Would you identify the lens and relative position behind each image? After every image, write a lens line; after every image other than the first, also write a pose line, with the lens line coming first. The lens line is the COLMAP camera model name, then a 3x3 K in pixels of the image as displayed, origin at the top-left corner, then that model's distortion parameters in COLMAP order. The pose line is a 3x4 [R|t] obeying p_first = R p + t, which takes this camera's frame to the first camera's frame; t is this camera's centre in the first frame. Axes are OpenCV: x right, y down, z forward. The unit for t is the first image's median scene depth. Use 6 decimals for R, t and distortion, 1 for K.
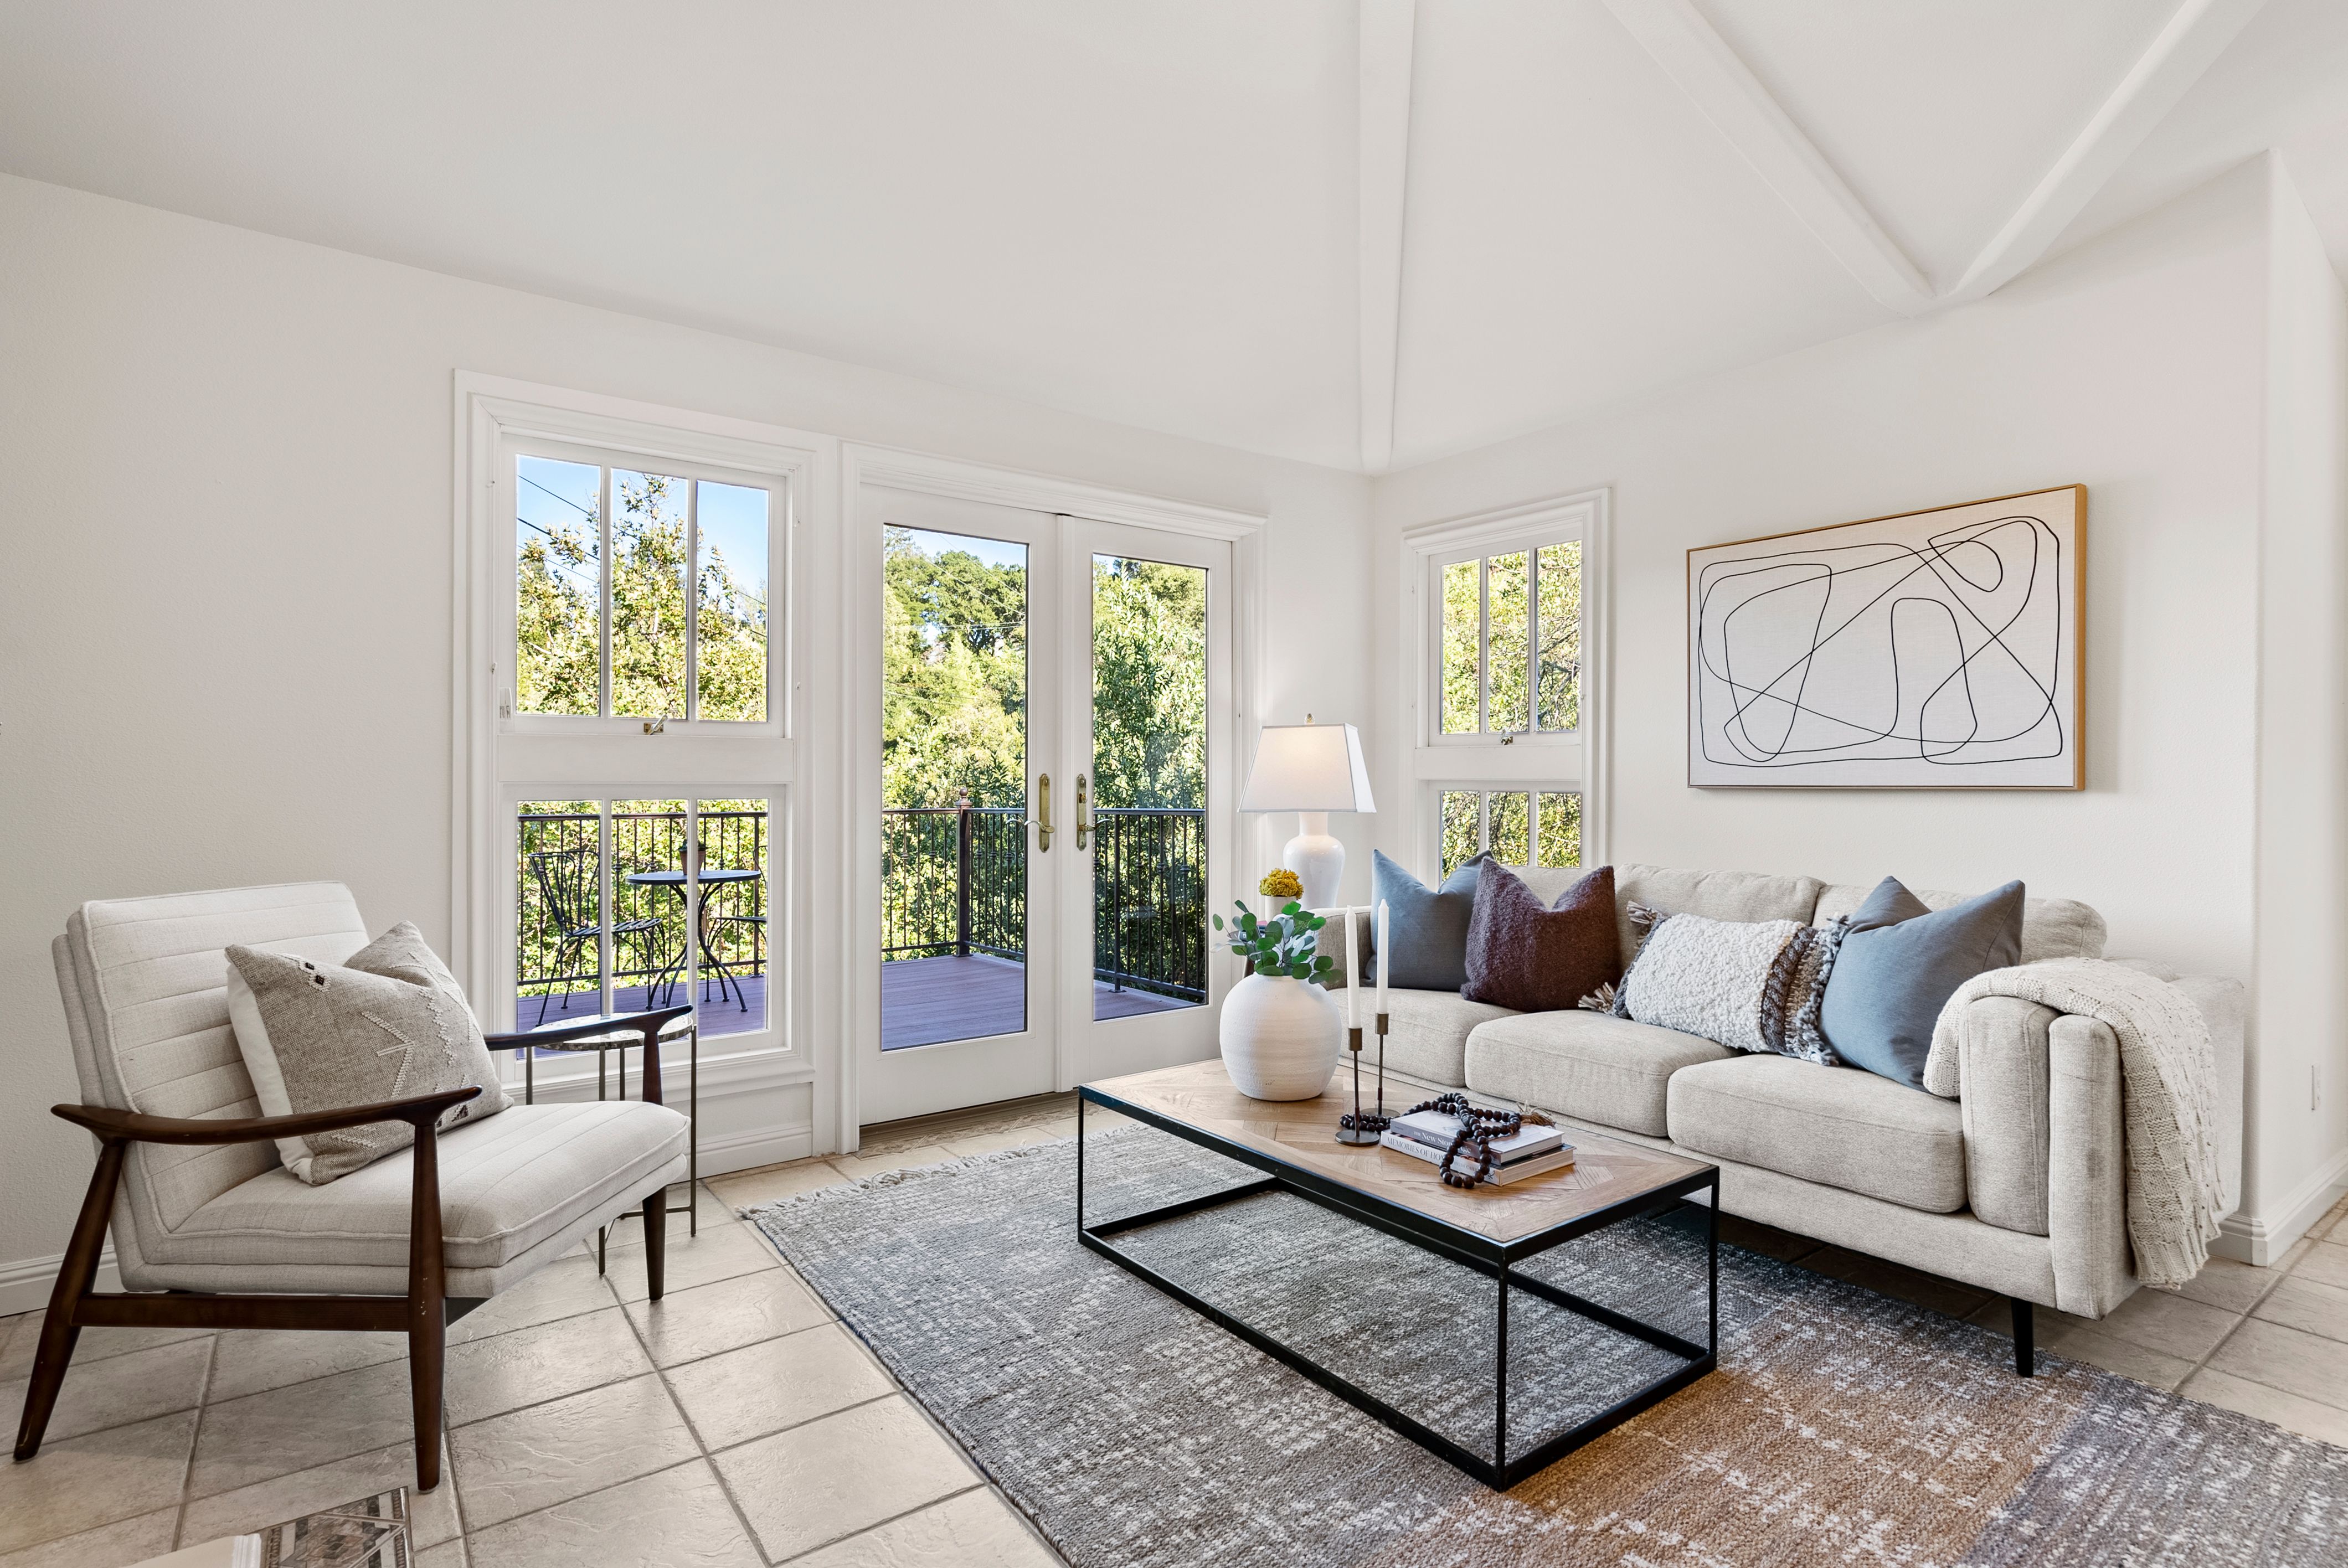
lens RADIAL K [[1147.9, 0, 1167.3], [0, 1147.9, 776.4], [0, 0, 1]] dist [0.000477, 0.000440]
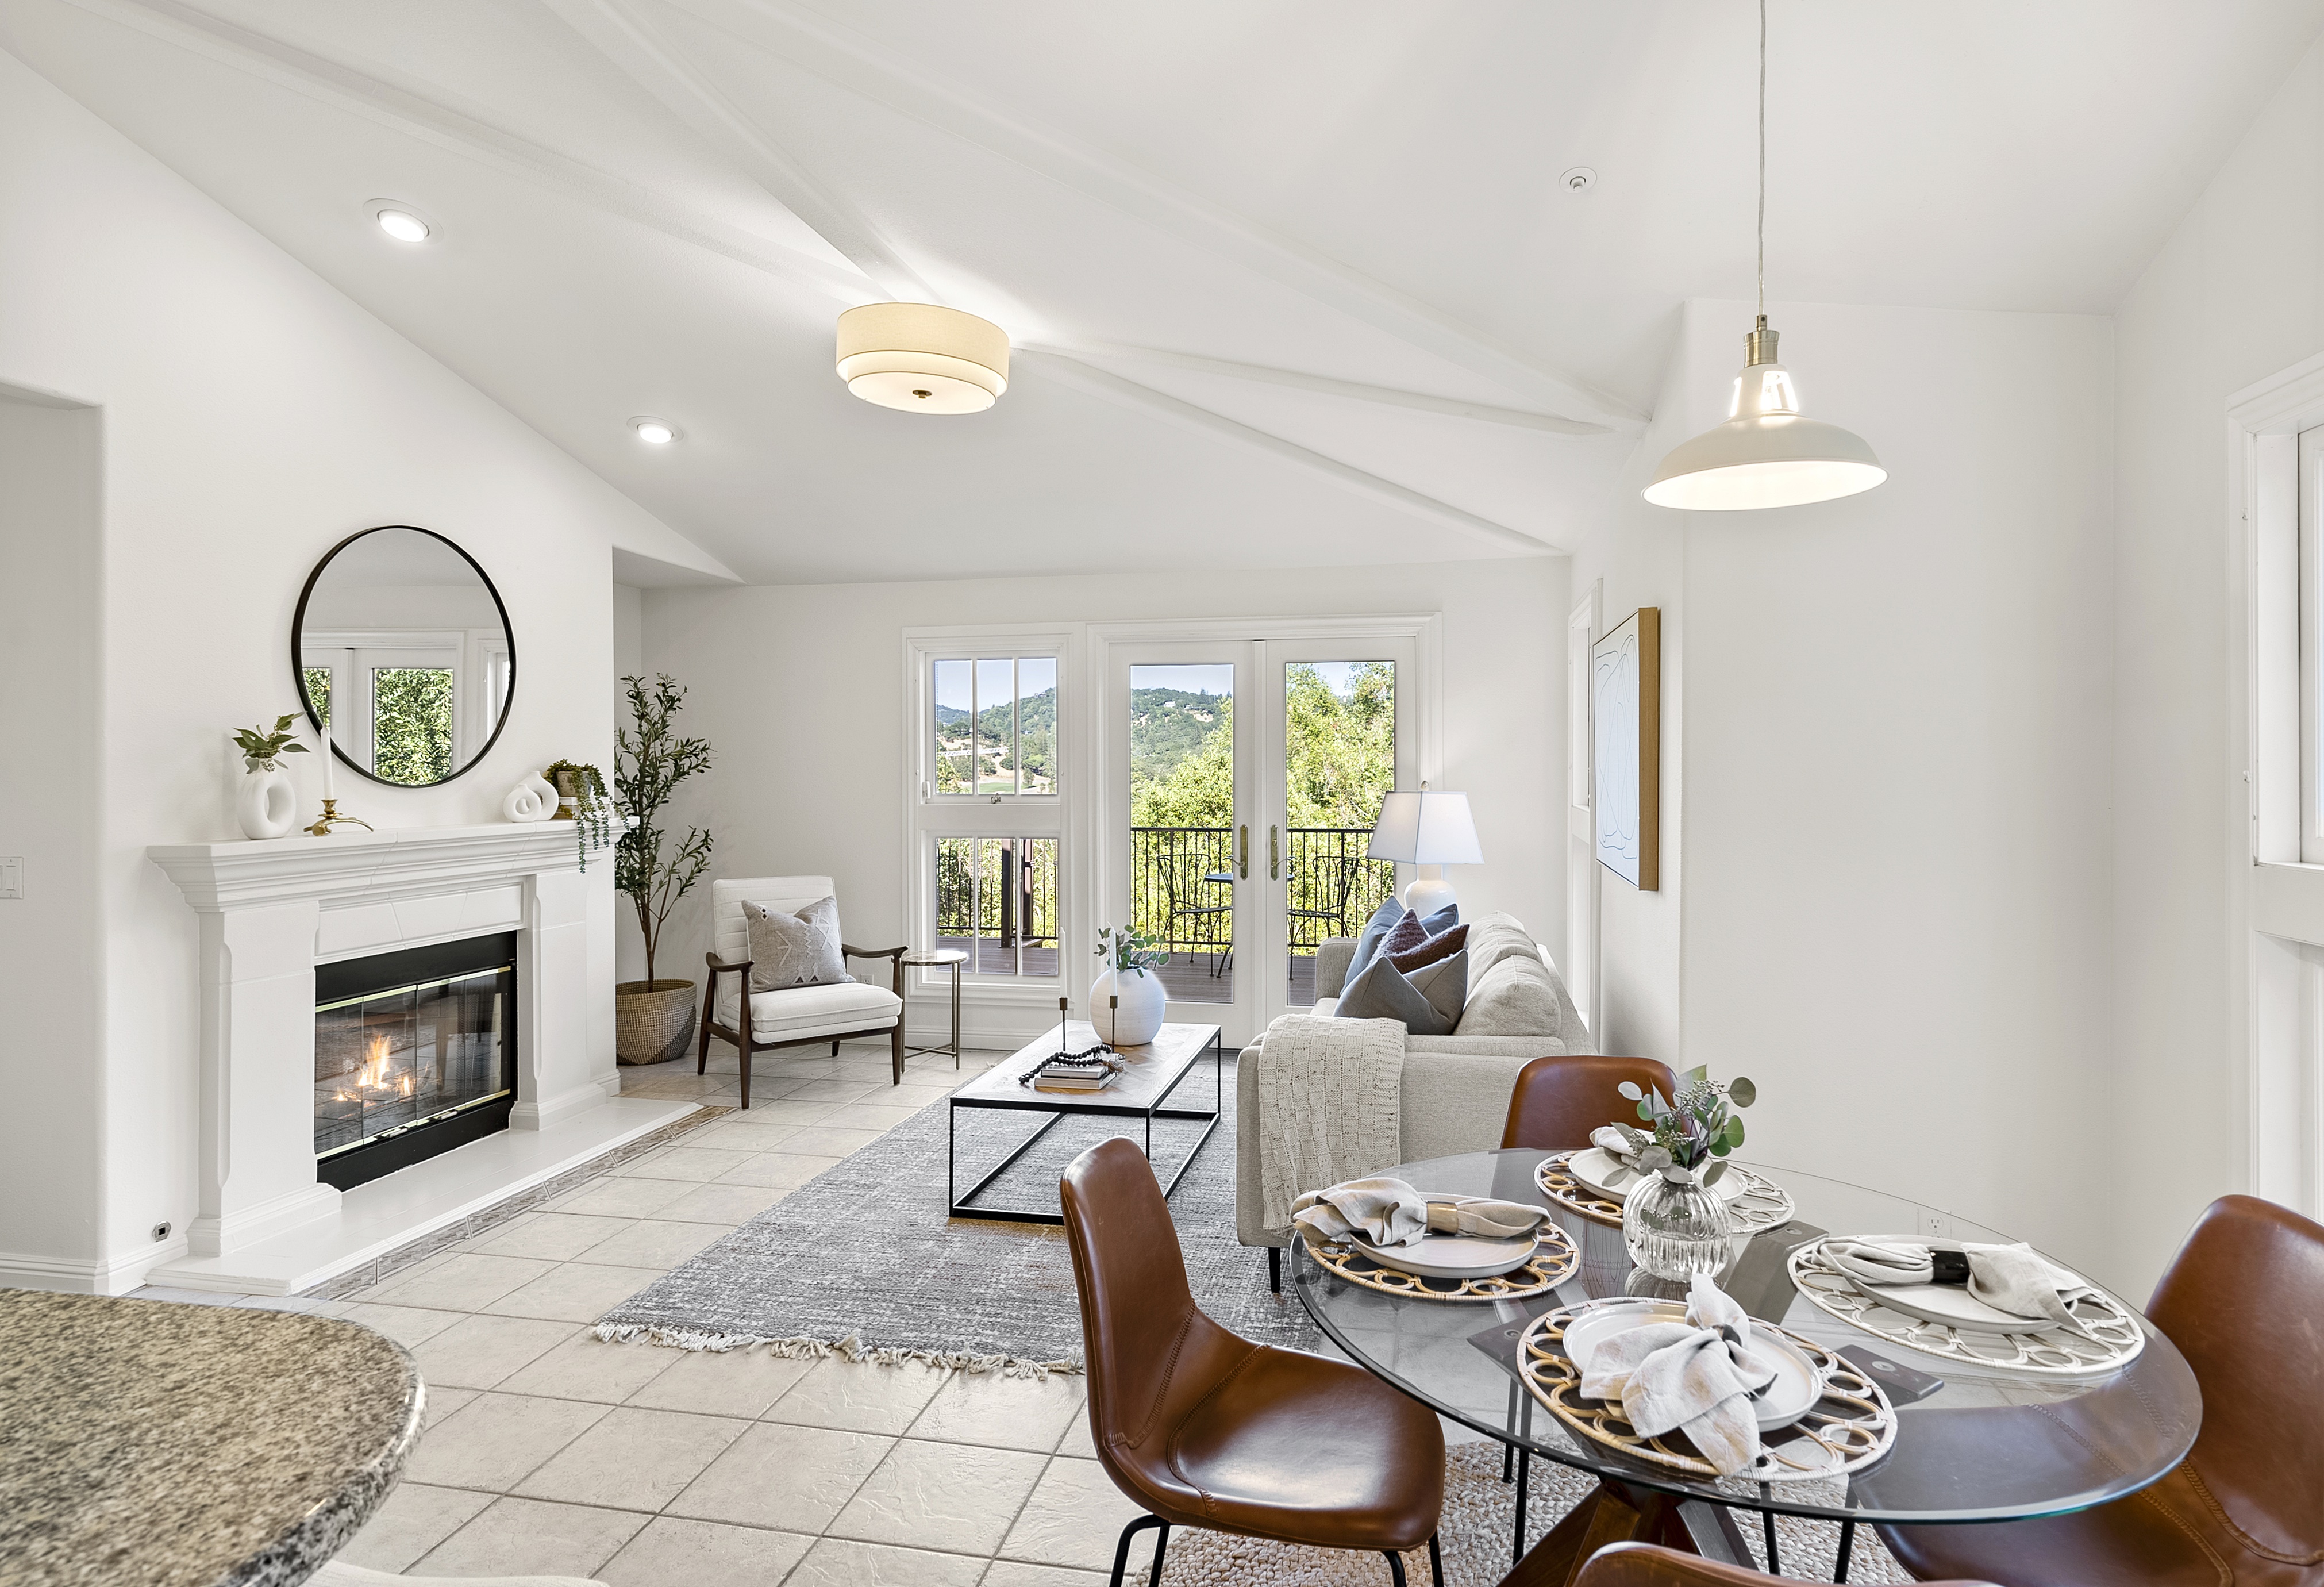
lens RADIAL K [[1225.1, 0, 1210.4], [0, 1225.1, 764.6], [0, 0, 1]] dist [0.002896, 0.001105]
pose [[0.680460, -0.002531, -0.732781, 1.361533], [0.006736, 0.999973, 0.002802, -0.113220], [0.732755, -0.006843, 0.680459, -0.086151]]
